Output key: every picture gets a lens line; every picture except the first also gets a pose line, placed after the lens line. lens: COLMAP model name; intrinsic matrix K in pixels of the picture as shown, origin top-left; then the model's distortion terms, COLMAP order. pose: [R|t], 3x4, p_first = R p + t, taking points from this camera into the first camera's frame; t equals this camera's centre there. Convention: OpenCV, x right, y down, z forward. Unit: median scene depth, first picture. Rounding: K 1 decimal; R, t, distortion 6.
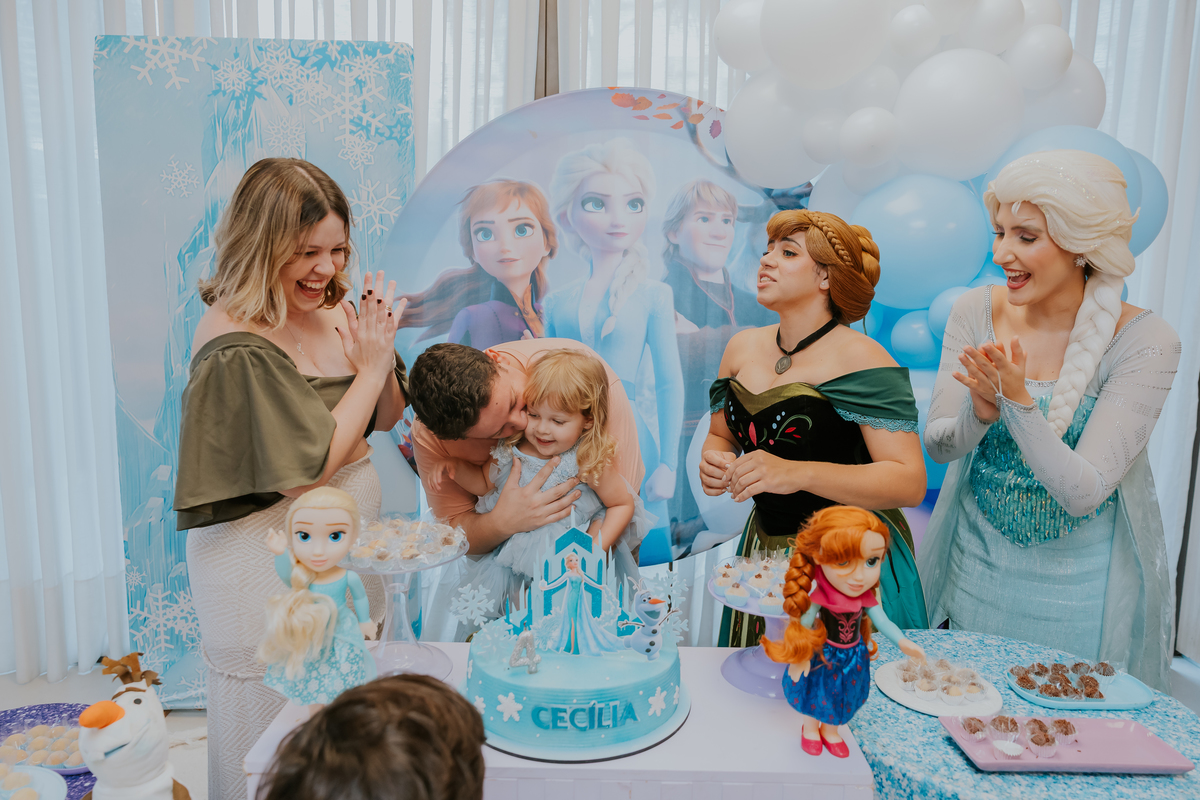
lens RADIAL K [[826.4, 0, 606.1], [0, 826.4, 387.8], [0, 0, 1]] dist [0.001859, 0.006400]
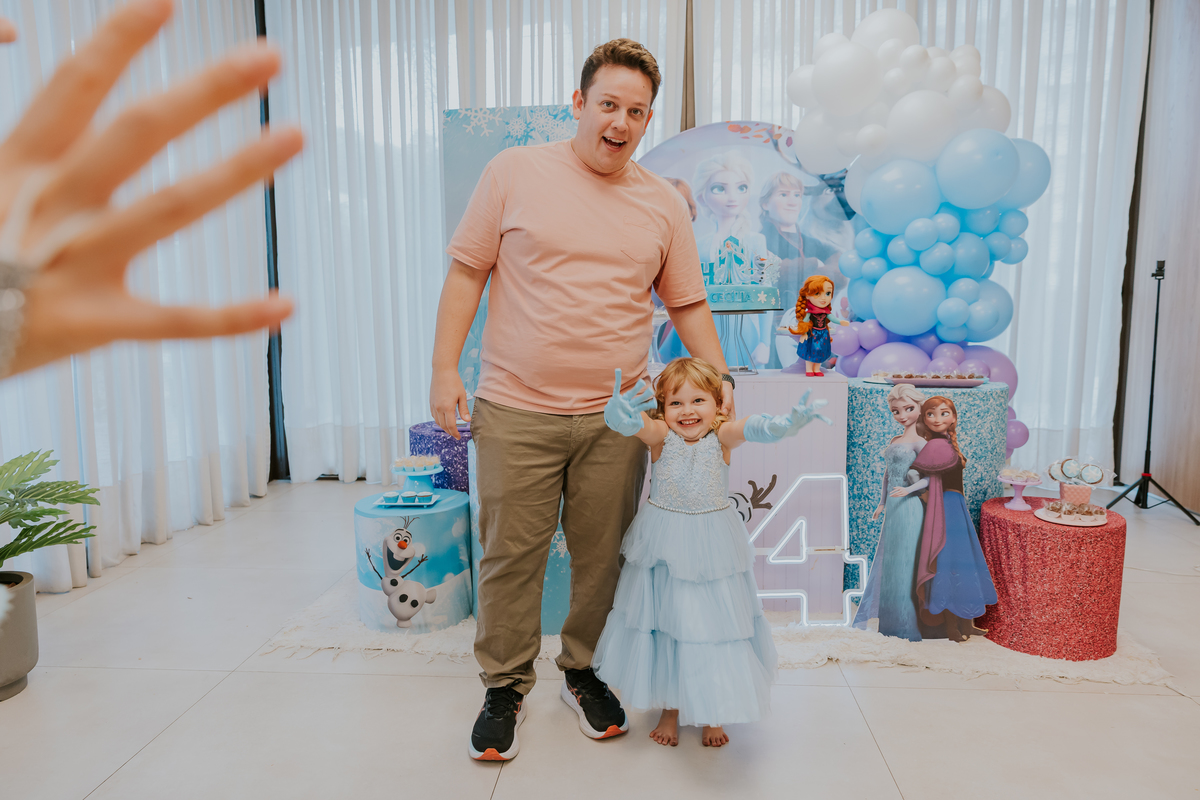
lens RADIAL K [[786.9, 0, 601.2], [0, 786.9, 399.4], [0, 0, 1]] dist [0.003506, -0.001438]
pose [[0.991634, -0.012966, -0.128425, -0.053608], [0.011657, 0.999872, -0.010942, 0.240274], [0.128551, 0.009353, 0.991659, -0.681430]]
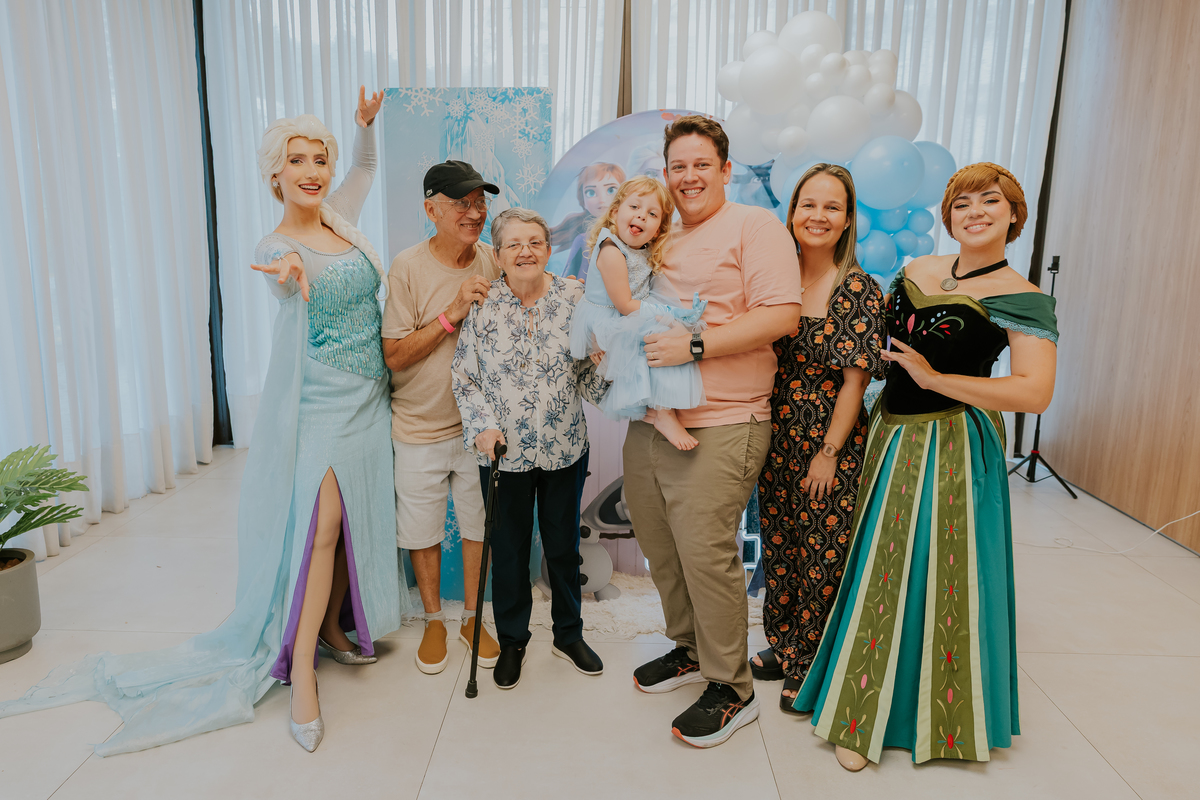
lens RADIAL K [[856.6, 0, 583.8], [0, 856.6, 398.6], [0, 0, 1]] dist [-0.000434, 0.007164]
pose [[0.996257, 0.005653, -0.086256, 0.001375], [0.000108, 0.997777, 0.066644, 0.143605], [0.086441, -0.066404, 0.994042, -0.923834]]
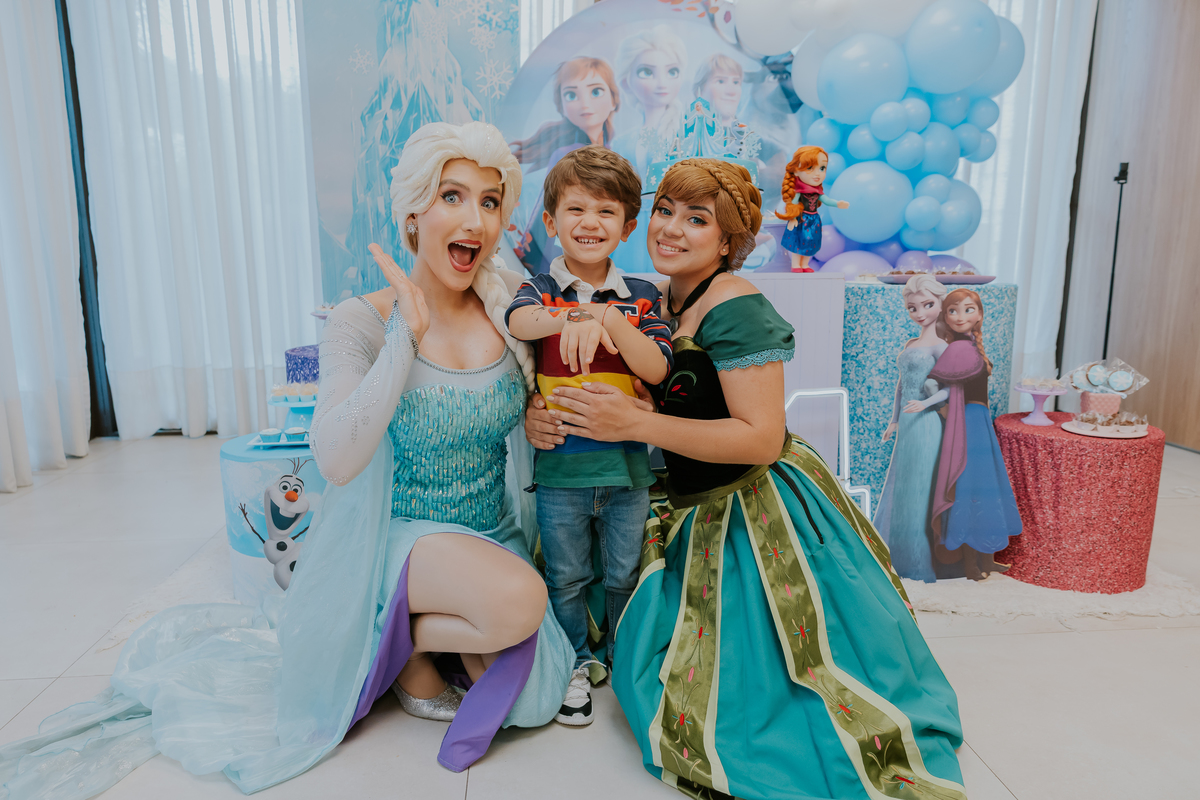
lens RADIAL K [[826.4, 0, 587.1], [0, 826.4, 412.4], [0, 0, 1]] dist [0.001859, 0.006400]
pose [[0.999334, -0.032317, 0.016971, -0.166402], [0.031267, 0.997775, 0.058889, 0.294923], [-0.018837, -0.058319, 0.998120, -0.503291]]
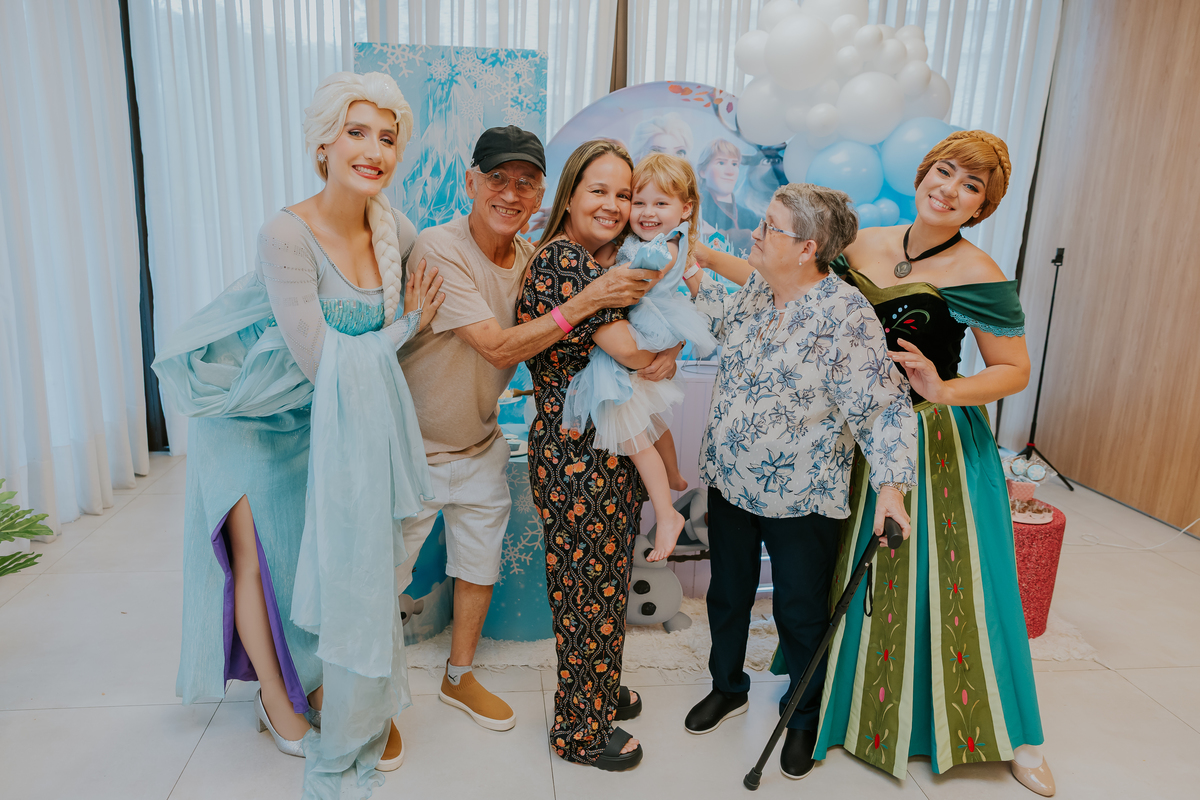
lens RADIAL K [[826.4, 0, 584.9], [0, 826.4, 414.4], [0, 0, 1]] dist [0.001859, 0.006400]
pose [[0.998142, -0.005308, 0.060699, -0.268614], [-0.001290, 0.994134, 0.108152, 0.123799], [-0.060917, -0.108029, 0.992280, -0.714391]]
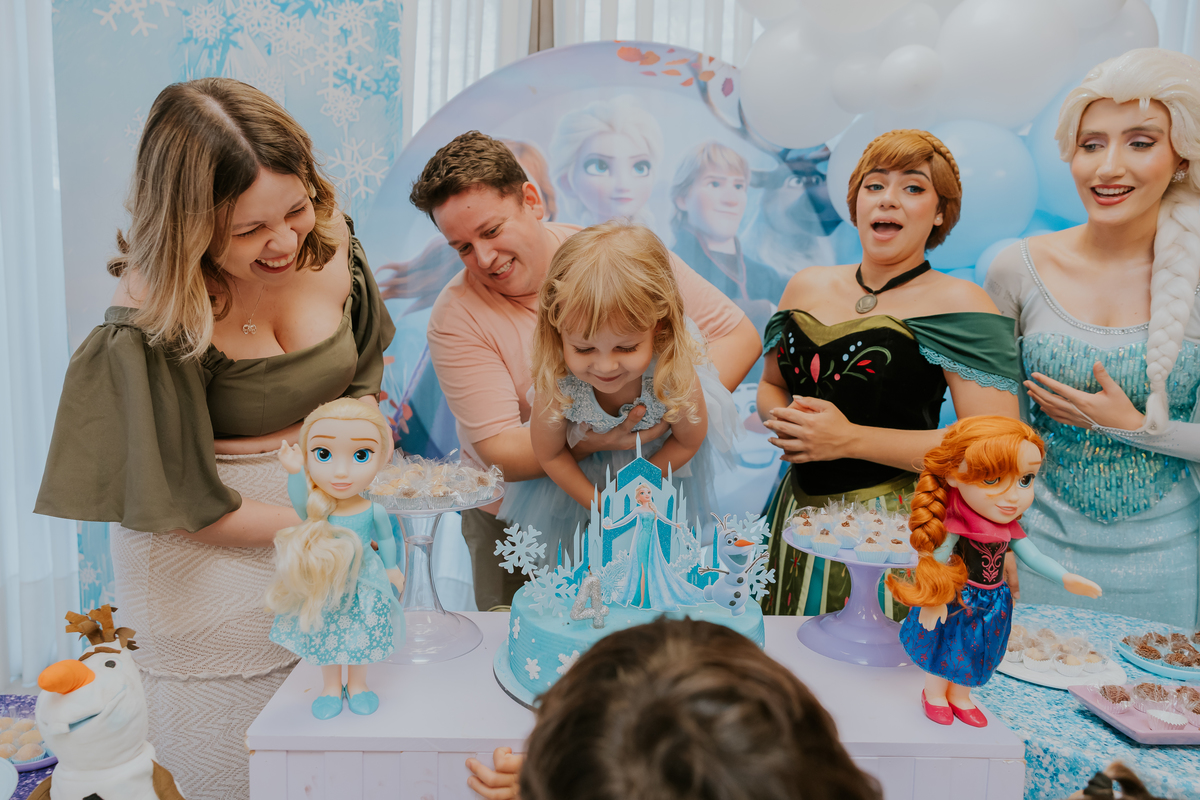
lens RADIAL K [[826.4, 0, 579.1], [0, 826.4, 399.7], [0, 0, 1]] dist [0.001859, 0.006400]
pose [[0.999682, 0.001554, 0.025180, -0.059251], [-0.000952, 0.999714, -0.023895, 0.063524], [-0.025210, 0.023863, 0.999397, 0.080849]]
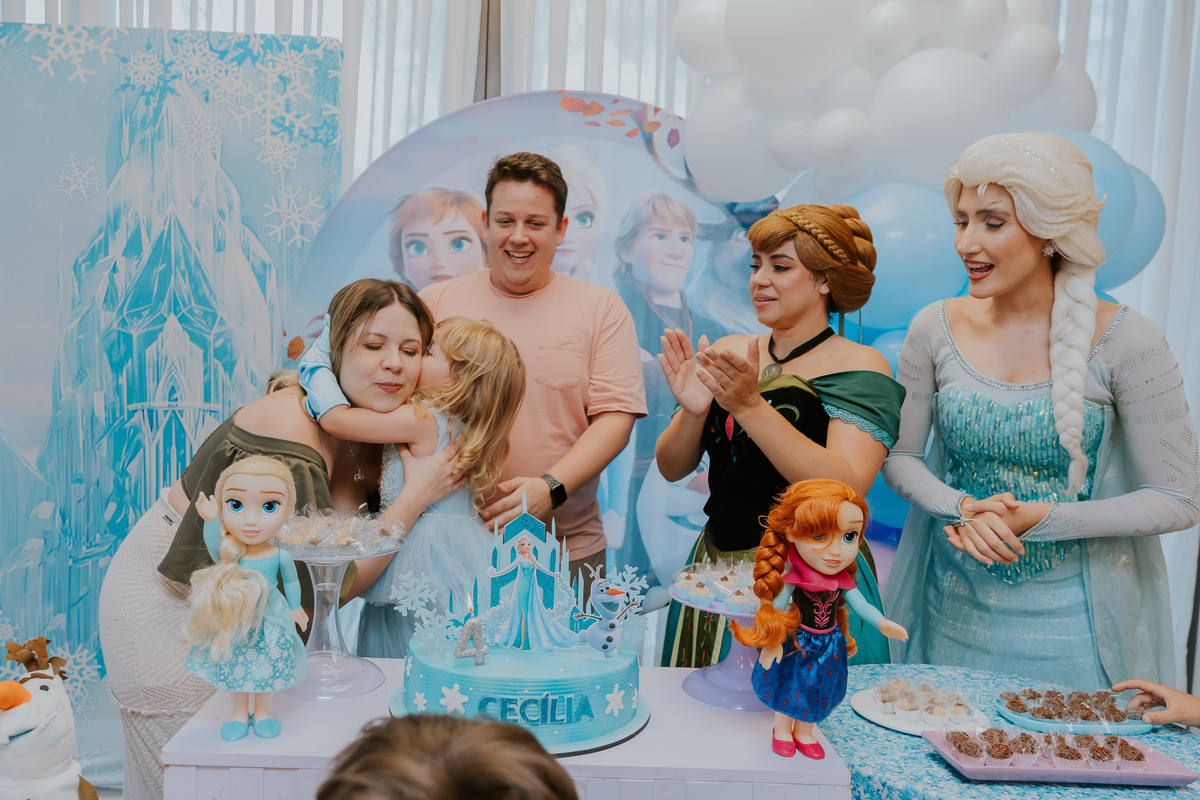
lens RADIAL K [[954.8, 0, 549.4], [0, 954.8, 421.9], [0, 0, 1]] dist [-0.001766, 0.010607]
pose [[0.999772, 0.016382, 0.013730, -0.013933], [-0.015581, 0.998278, -0.056546, 0.062050], [-0.014632, 0.056319, 0.998306, -0.031792]]
